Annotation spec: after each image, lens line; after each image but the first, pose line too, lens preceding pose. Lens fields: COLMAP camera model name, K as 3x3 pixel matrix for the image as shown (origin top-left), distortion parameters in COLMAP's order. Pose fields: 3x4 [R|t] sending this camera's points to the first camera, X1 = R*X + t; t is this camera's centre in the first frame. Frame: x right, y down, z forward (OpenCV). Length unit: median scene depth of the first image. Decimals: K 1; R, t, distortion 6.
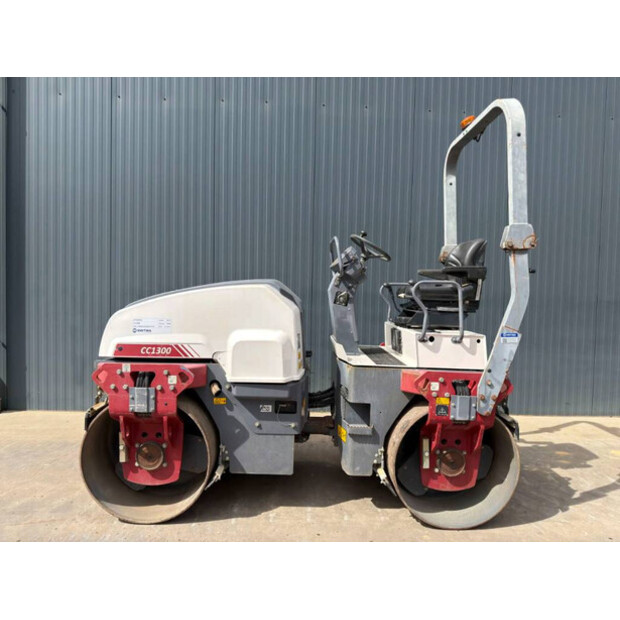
lens RADIAL K [[438.9, 0, 310.1], [0, 438.9, 305.8], [0, 0, 1]] dist [0.038488, -0.050116]
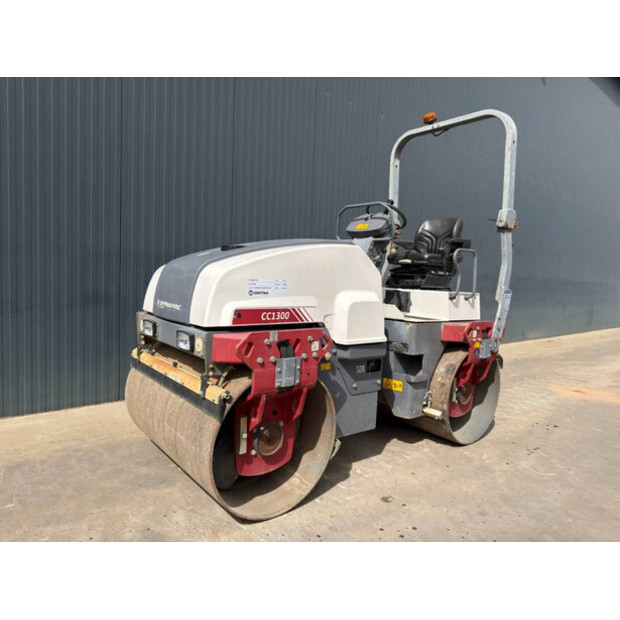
lens RADIAL K [[438.9, 0, 309.1], [0, 438.9, 304.7], [0, 0, 1]] dist [0.038488, -0.050116]
pose [[0.785509, -0.028892, 0.618176, -0.807212], [-0.008589, 0.998304, 0.057571, 0.030368], [-0.618791, -0.050532, 0.783929, 0.293890]]
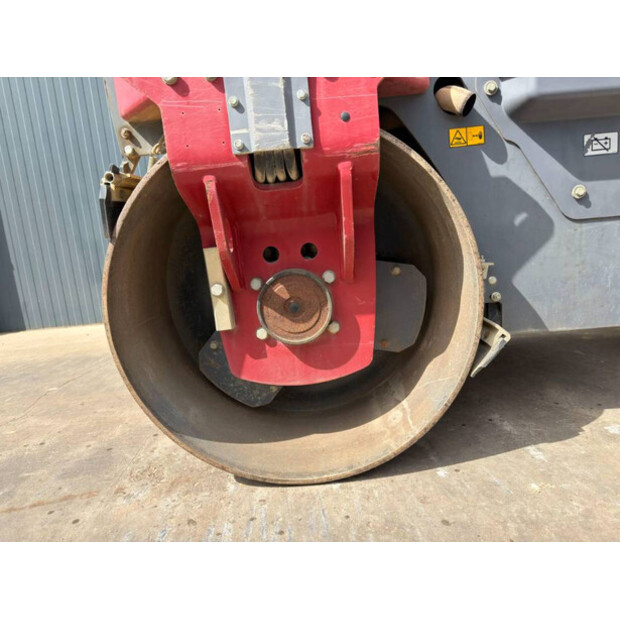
lens RADIAL K [[438.9, 0, 311.4], [0, 438.9, 307.9], [0, 0, 1]] dist [0.038488, -0.050116]
pose [[0.993222, -0.109996, -0.037549, -0.329541], [0.114135, 0.984071, 0.136296, 0.287476], [0.021959, -0.139658, 0.989956, 0.629631]]
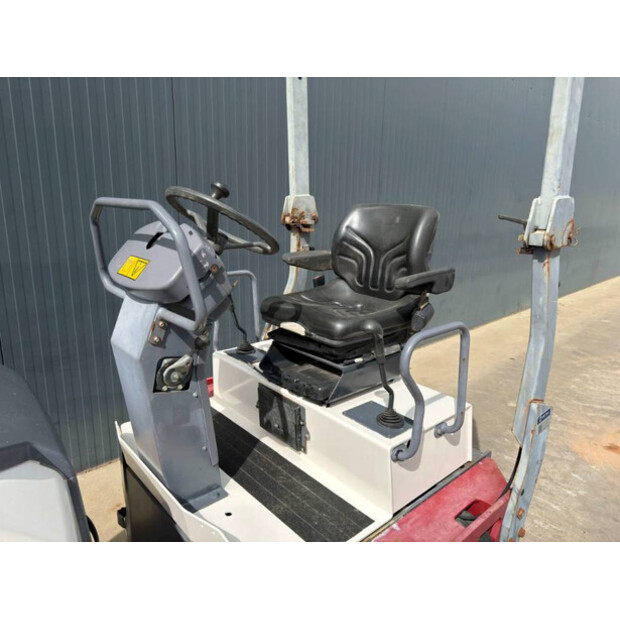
lens RADIAL K [[438.9, 0, 314.8], [0, 438.9, 304.1], [0, 0, 1]] dist [0.038488, -0.050116]
pose [[0.749886, -0.153711, 0.643463, -0.073234], [0.014952, 0.976323, 0.215800, -0.168313], [-0.661398, -0.152204, 0.734429, 0.758259]]
